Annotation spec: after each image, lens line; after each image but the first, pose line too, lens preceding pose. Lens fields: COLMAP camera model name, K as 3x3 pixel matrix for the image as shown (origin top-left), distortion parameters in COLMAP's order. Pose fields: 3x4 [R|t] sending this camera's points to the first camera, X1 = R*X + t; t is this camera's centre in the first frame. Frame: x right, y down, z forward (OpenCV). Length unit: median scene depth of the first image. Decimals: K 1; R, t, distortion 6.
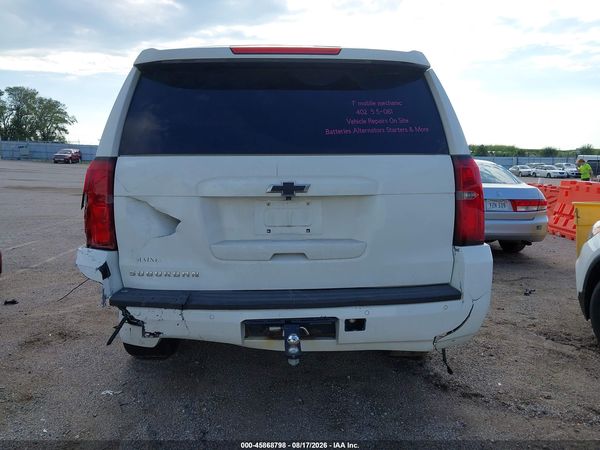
lens RADIAL K [[481.8, 0, 292.6], [0, 481.8, 234.1], [0, 0, 1]] dist [0.006268, -0.003948]
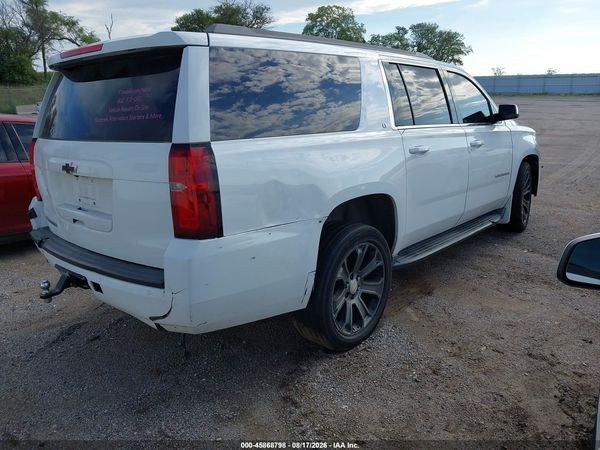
lens RADIAL K [[481.8, 0, 292.6], [0, 481.8, 234.1], [0, 0, 1]] dist [0.006268, -0.003948]
pose [[0.710073, 0.161649, -0.685322, 1.213064], [-0.064851, 0.984168, 0.164945, -0.161349], [0.701136, -0.072679, 0.709314, 0.480861]]
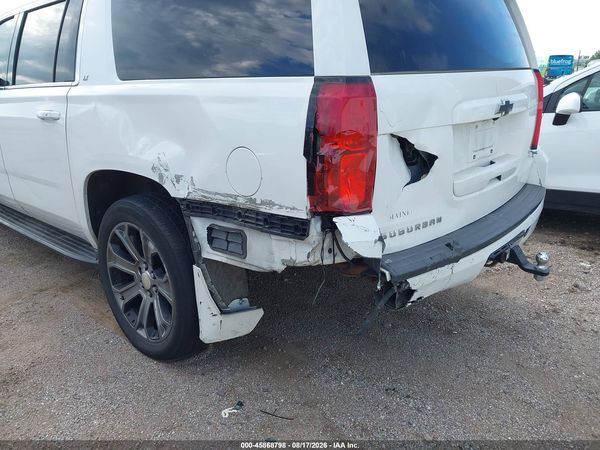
lens RADIAL K [[465.1, 0, 289.4], [0, 465.1, 227.7], [0, 0, 1]] dist [0.139186, -0.247486]
pose [[0.717058, -0.228090, 0.658637, -0.917788], [0.111463, 0.970305, 0.214674, -0.106544], [-0.688044, -0.080520, 0.721188, 0.570984]]
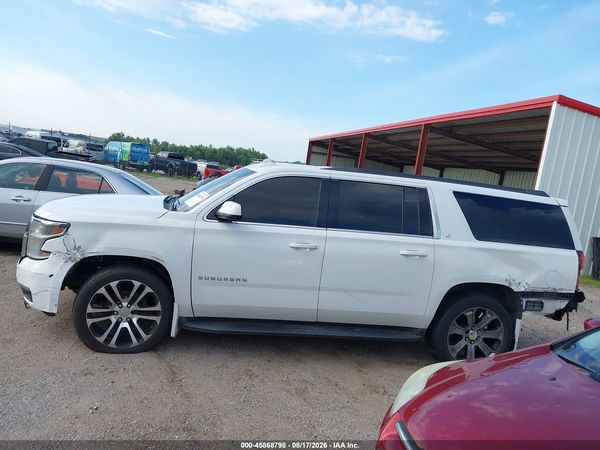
lens RADIAL K [[470.6, 0, 294.9], [0, 470.6, 226.6], [0, 0, 1]] dist [0.050000, -0.059276]
pose [[-0.125050, -0.131328, 0.983420, -2.423227], [0.005925, 0.991084, 0.133105, -0.578557], [-0.992133, 0.022471, -0.123157, 2.603976]]
